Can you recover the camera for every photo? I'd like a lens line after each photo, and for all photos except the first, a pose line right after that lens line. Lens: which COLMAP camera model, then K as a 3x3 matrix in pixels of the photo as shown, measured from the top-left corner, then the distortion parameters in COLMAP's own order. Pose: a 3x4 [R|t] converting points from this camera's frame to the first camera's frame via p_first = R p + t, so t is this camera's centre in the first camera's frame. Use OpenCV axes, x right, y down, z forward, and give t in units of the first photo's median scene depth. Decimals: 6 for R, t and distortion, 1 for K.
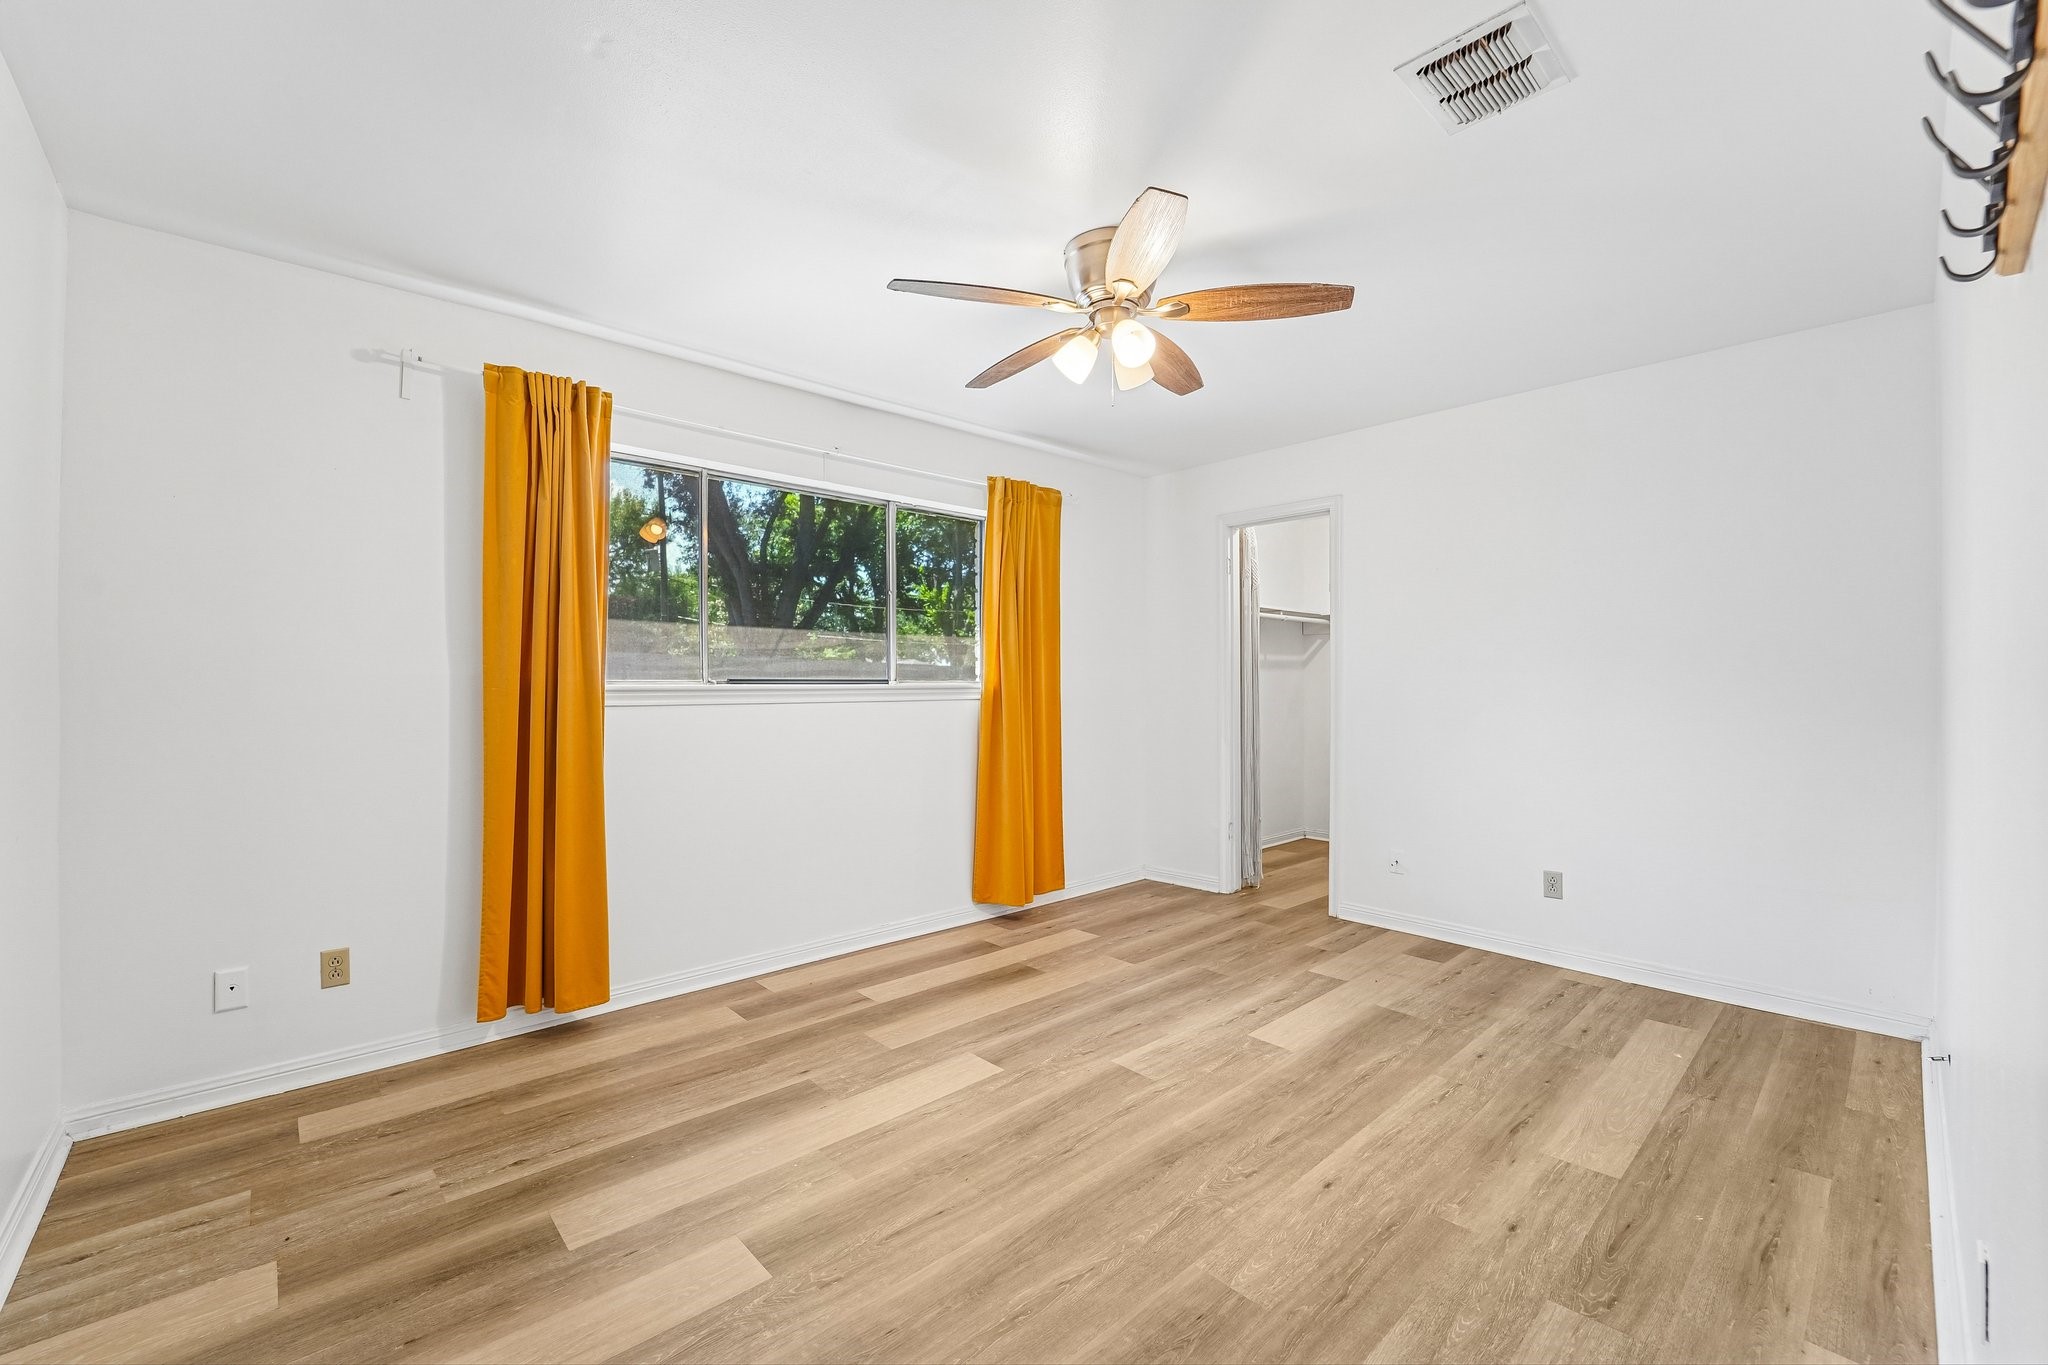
lens RADIAL K [[835.4, 0, 1023.1], [0, 835.4, 685.5], [0, 0, 1]] dist [-0.023859, -0.000676]
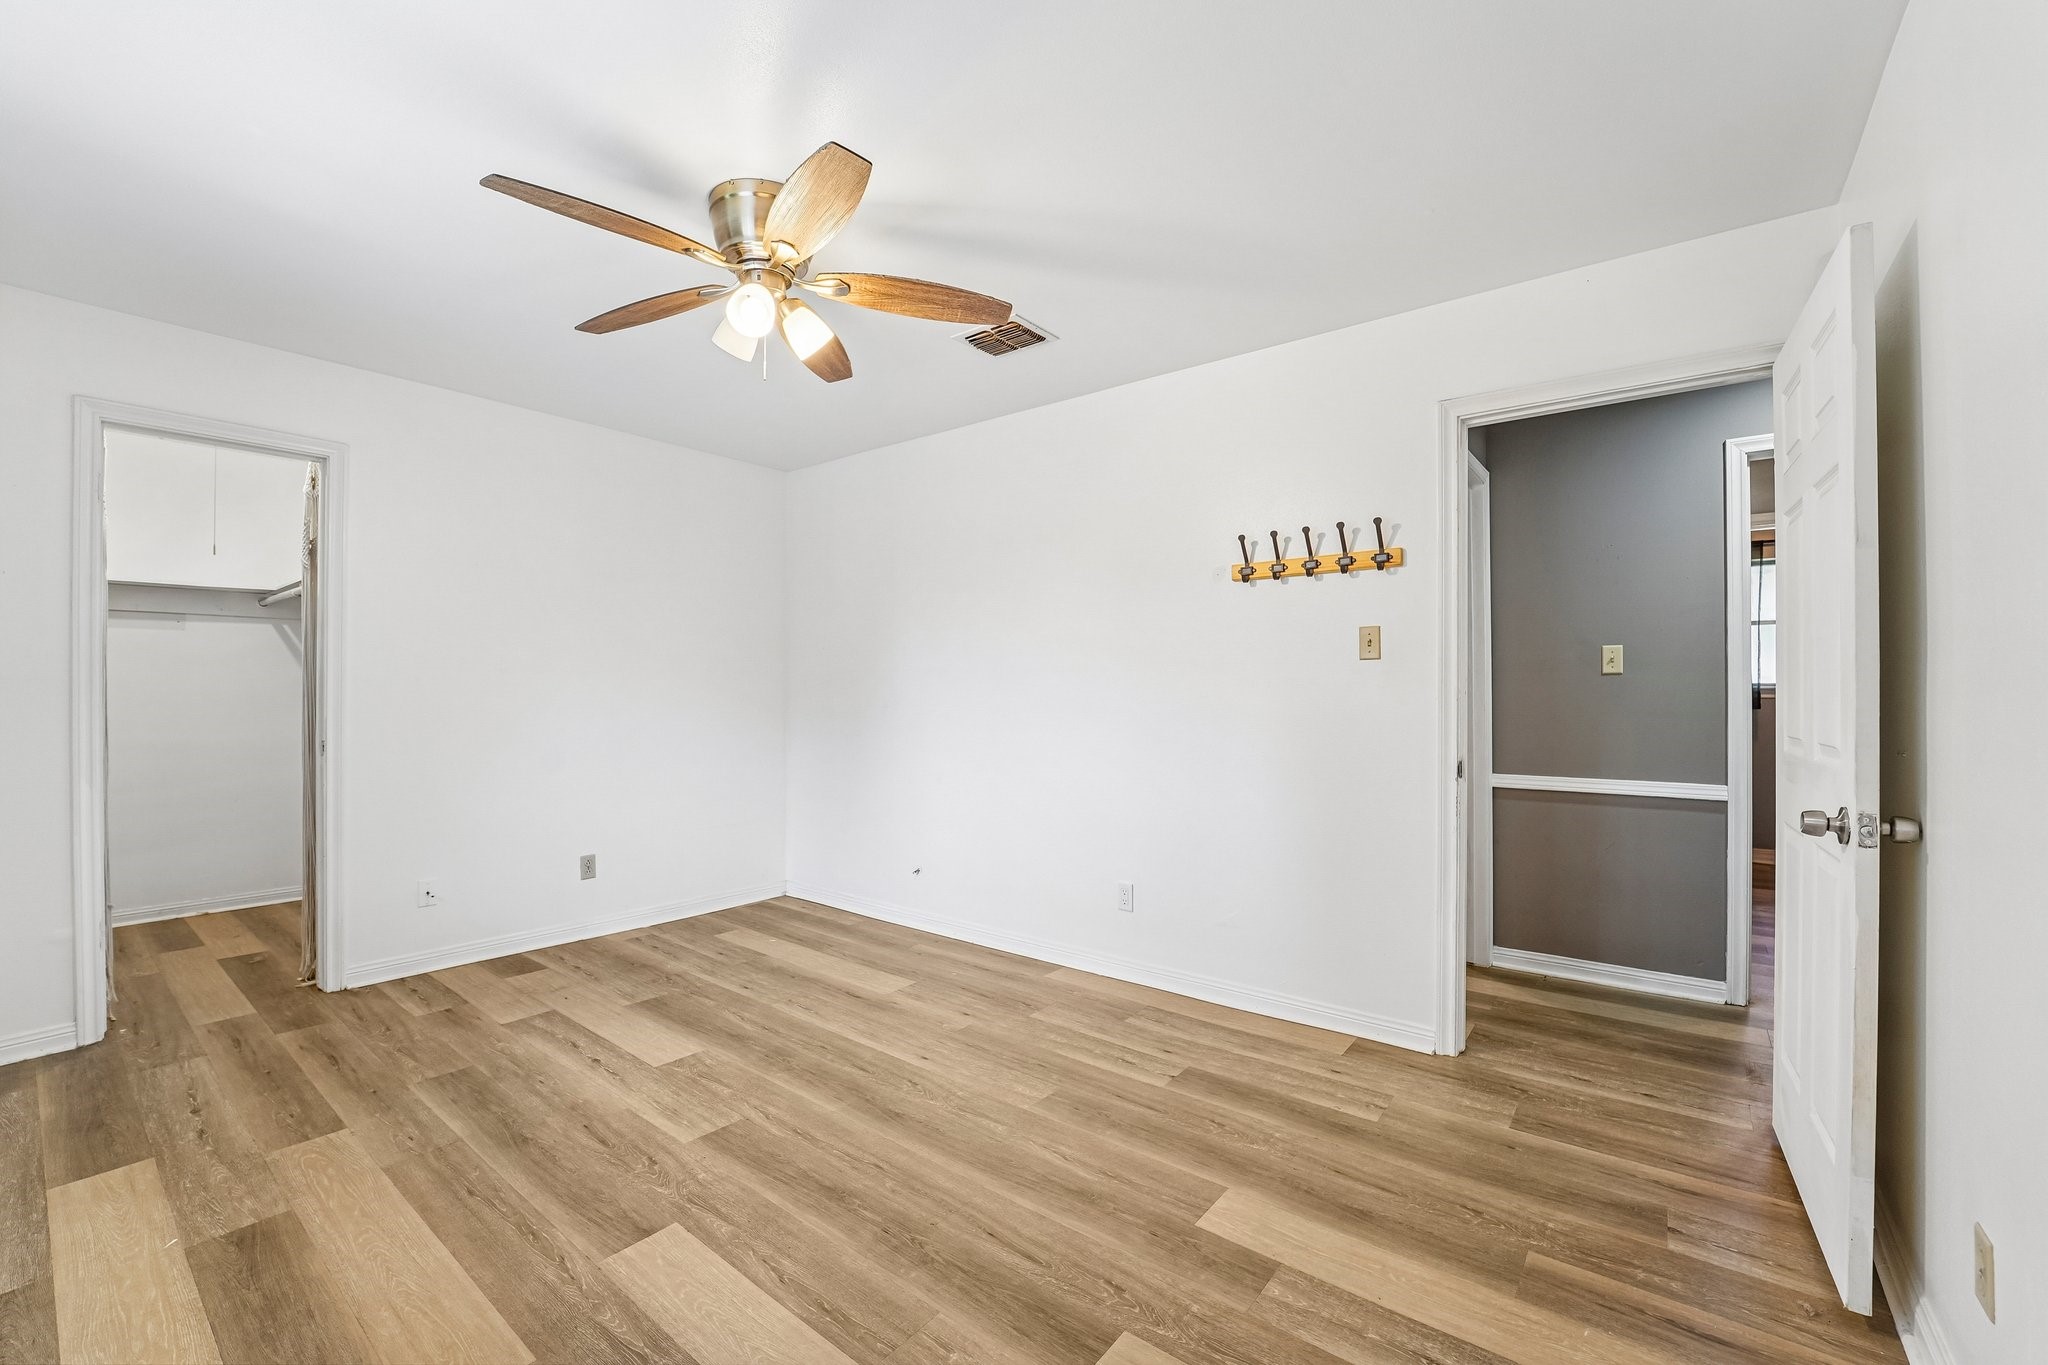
lens RADIAL K [[835.4, 0, 1023.1], [0, 835.4, 685.5], [0, 0, 1]] dist [-0.023859, -0.000676]
pose [[-0.159741, 0.006422, 0.987138, -0.648743], [-0.000391, 0.999978, -0.006569, 0.002172], [-0.987159, -0.001436, -0.159735, 0.683128]]
